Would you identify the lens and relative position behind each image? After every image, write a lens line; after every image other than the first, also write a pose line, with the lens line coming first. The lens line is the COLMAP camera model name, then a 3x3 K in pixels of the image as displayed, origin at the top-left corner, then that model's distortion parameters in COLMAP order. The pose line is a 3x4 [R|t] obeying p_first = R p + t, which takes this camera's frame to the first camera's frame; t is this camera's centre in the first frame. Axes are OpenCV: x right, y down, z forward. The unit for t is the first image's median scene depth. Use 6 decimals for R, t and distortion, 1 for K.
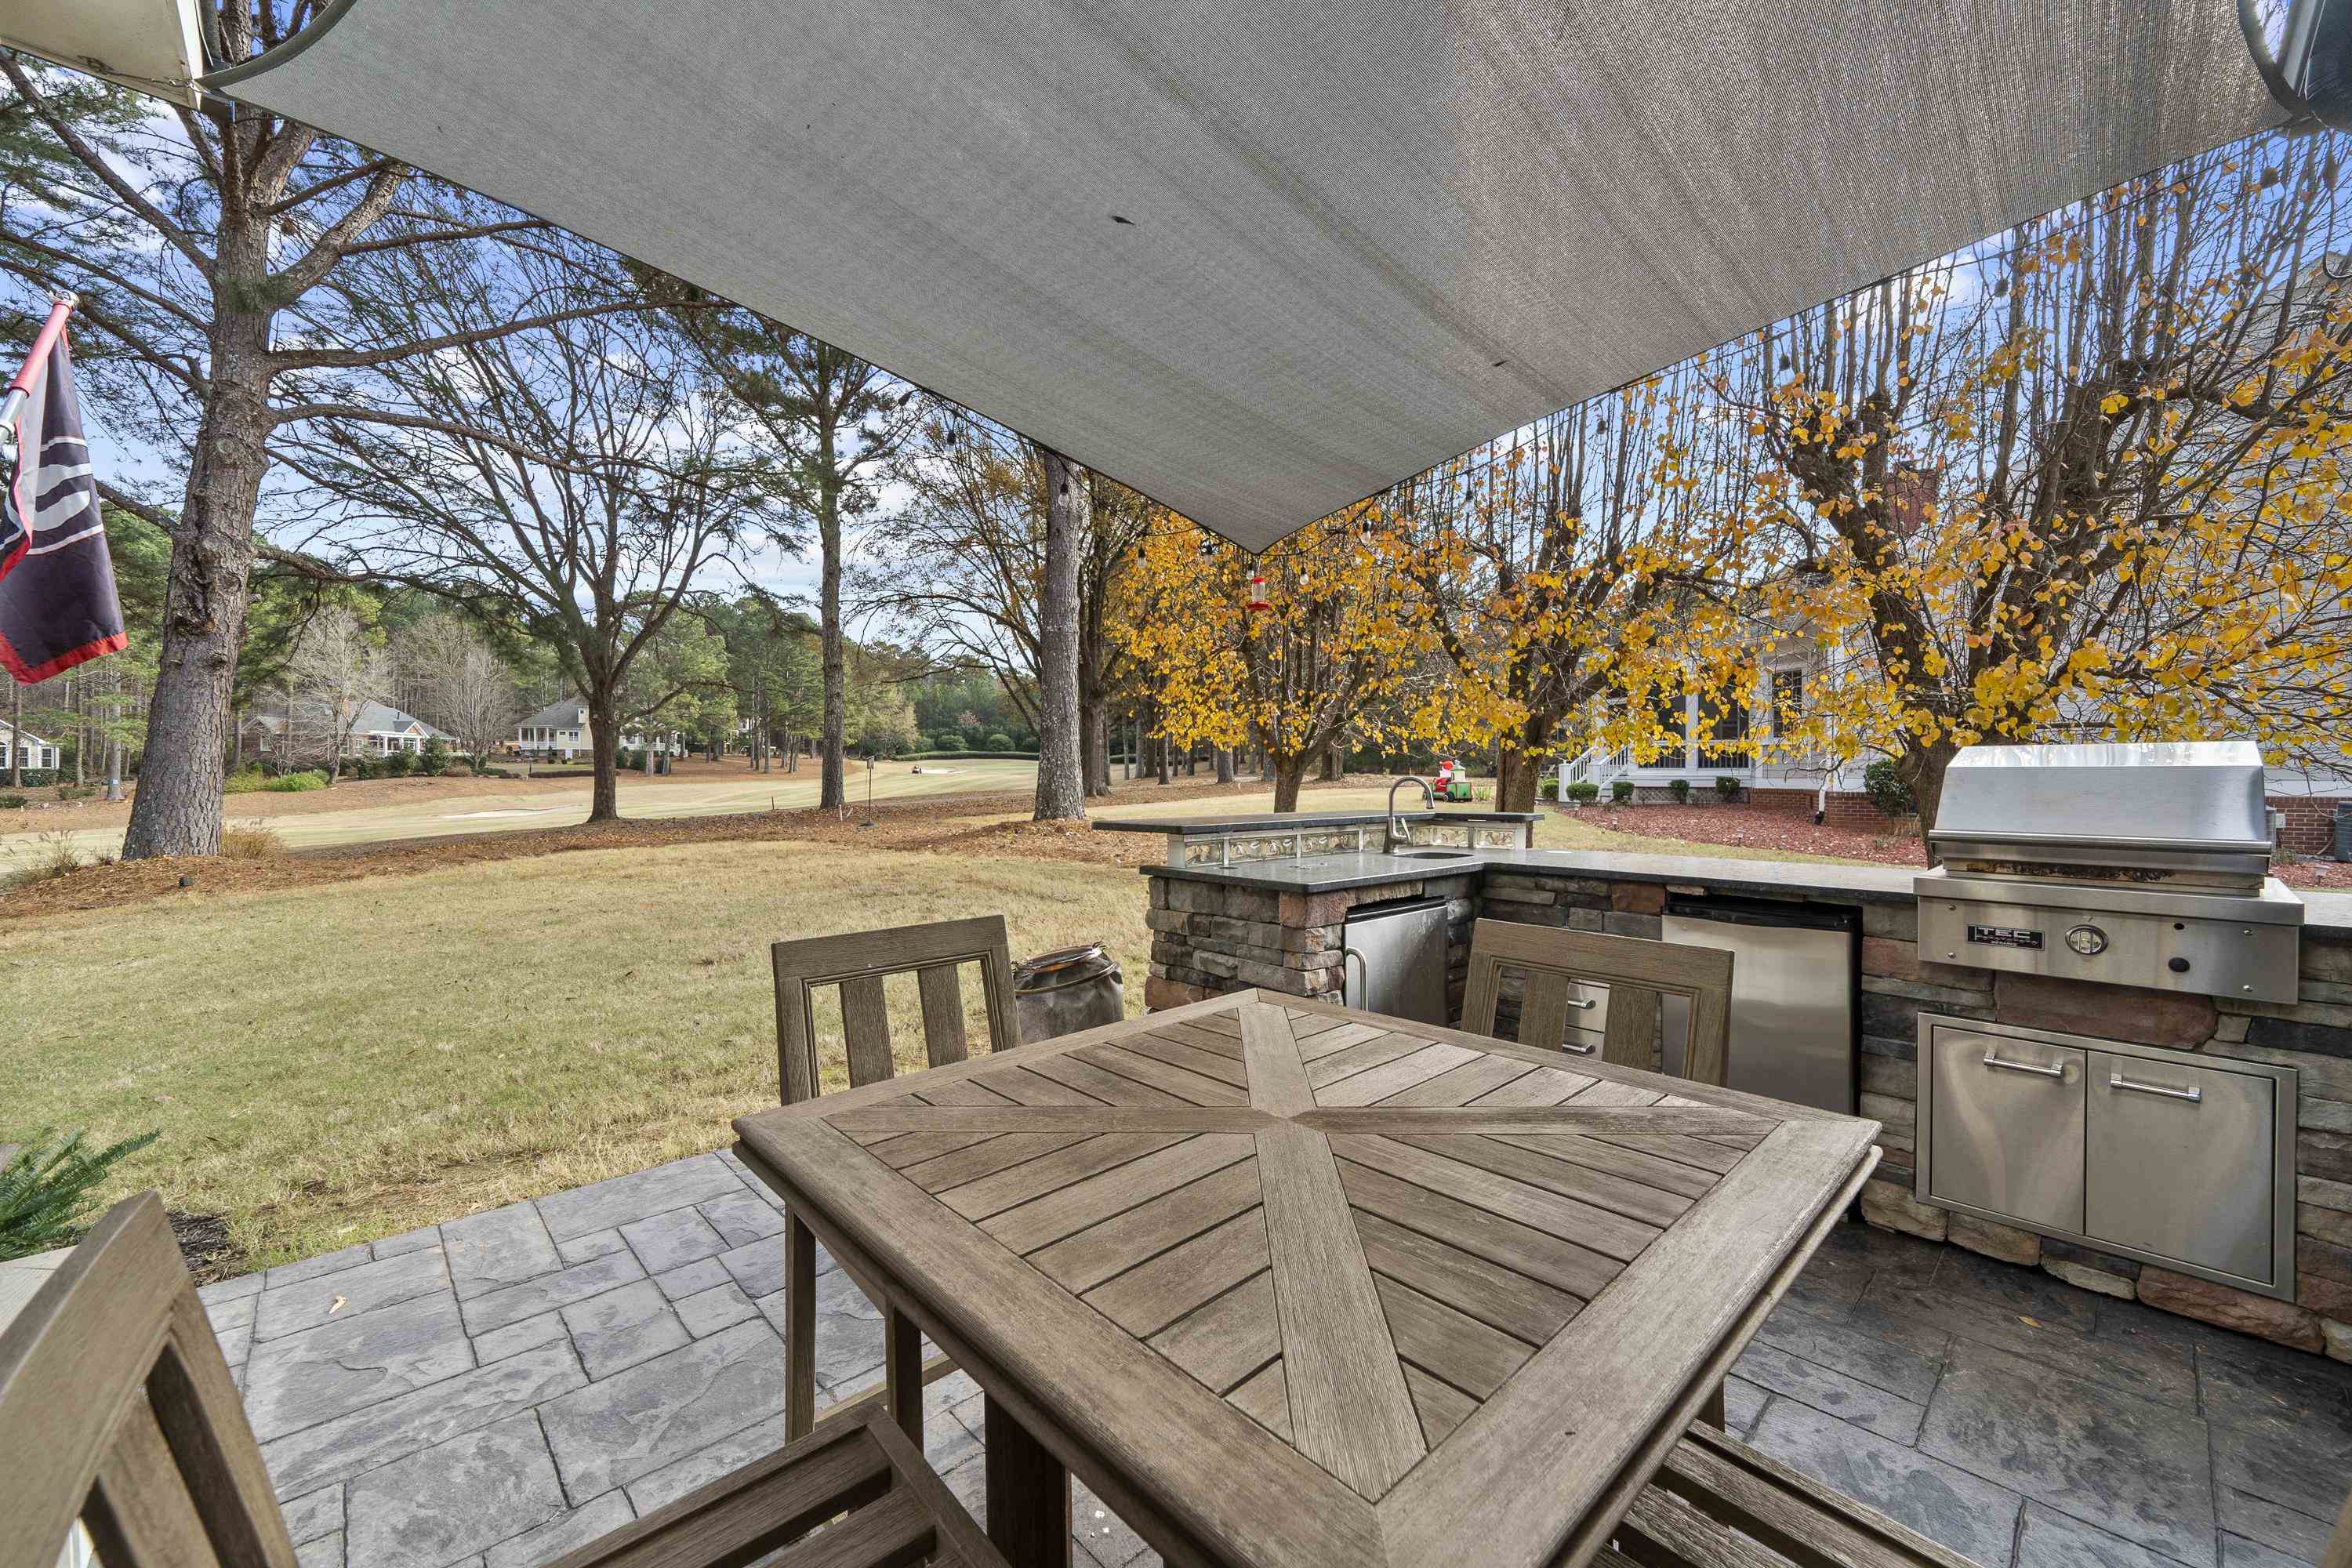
lens RADIAL K [[906.6, 0, 1172.4], [0, 906.6, 792.0], [0, 0, 1]] dist [-0.000017, 0.000341]
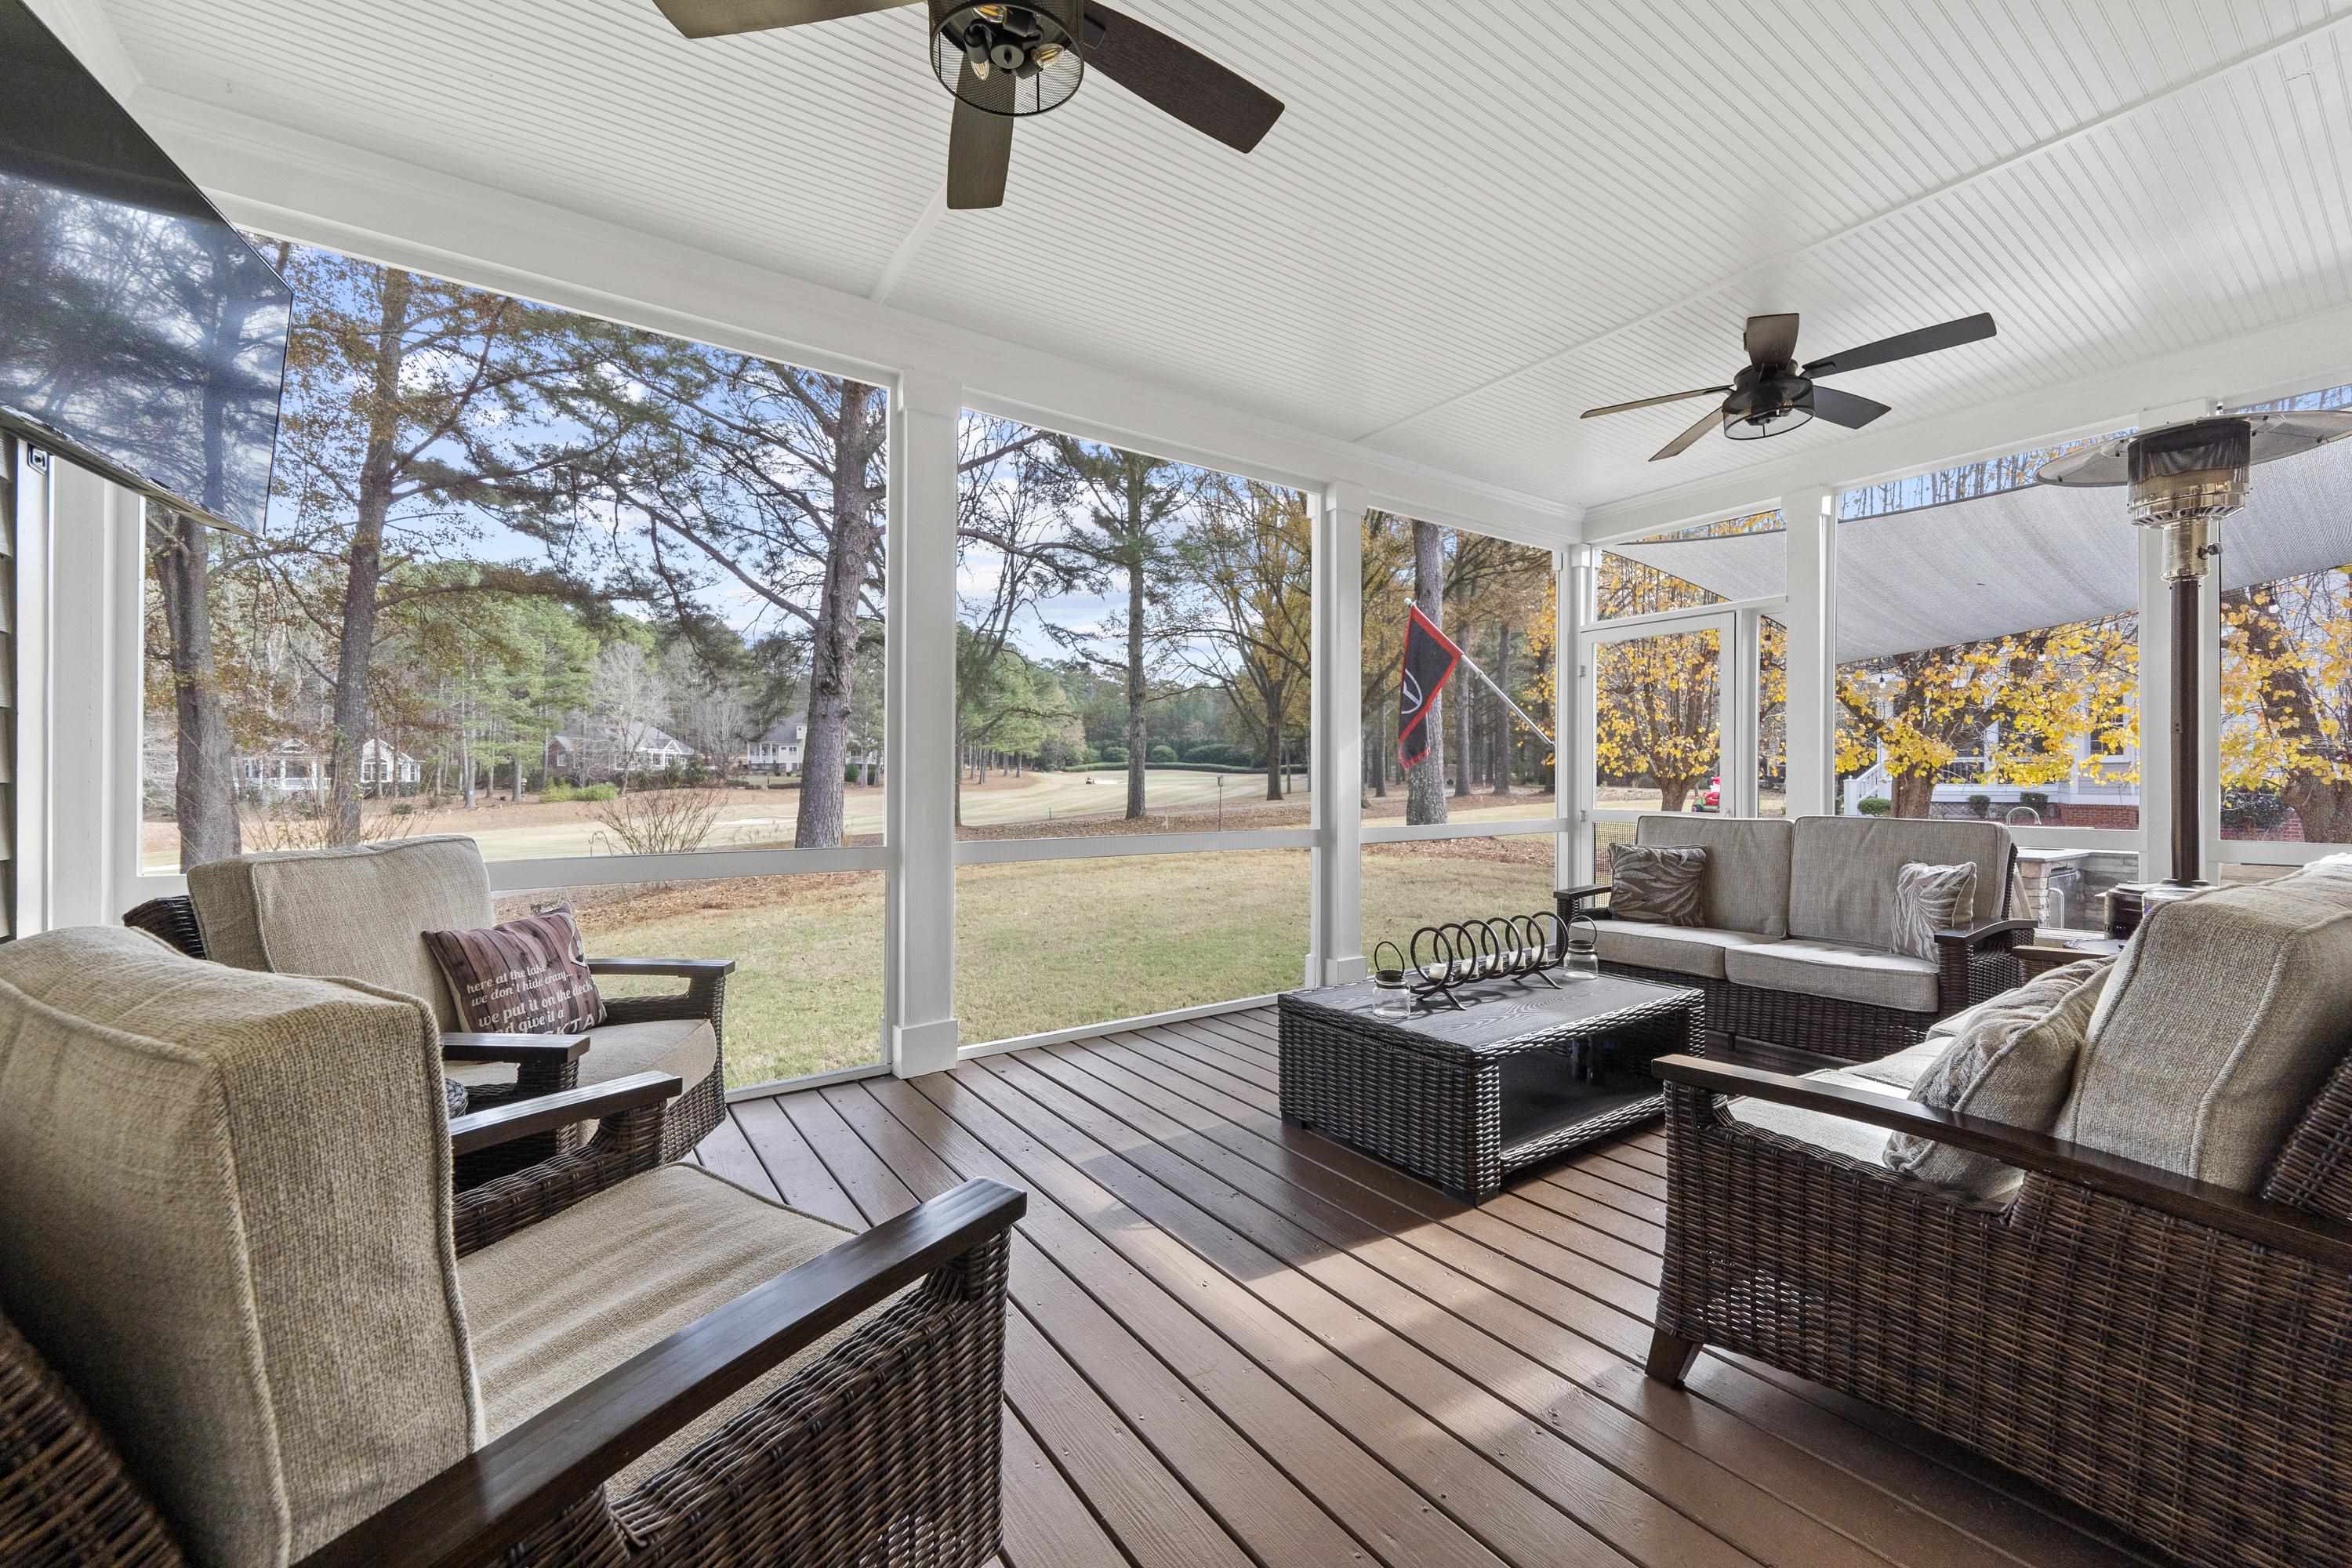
lens RADIAL K [[906.6, 0, 1174.3], [0, 906.6, 779.6], [0, 0, 1]] dist [-0.000017, 0.000341]
pose [[0.989311, -0.002297, -0.145805, -0.084140], [-0.001180, 0.999717, -0.023755, -0.001730], [0.145819, 0.023673, 0.989028, -0.076404]]
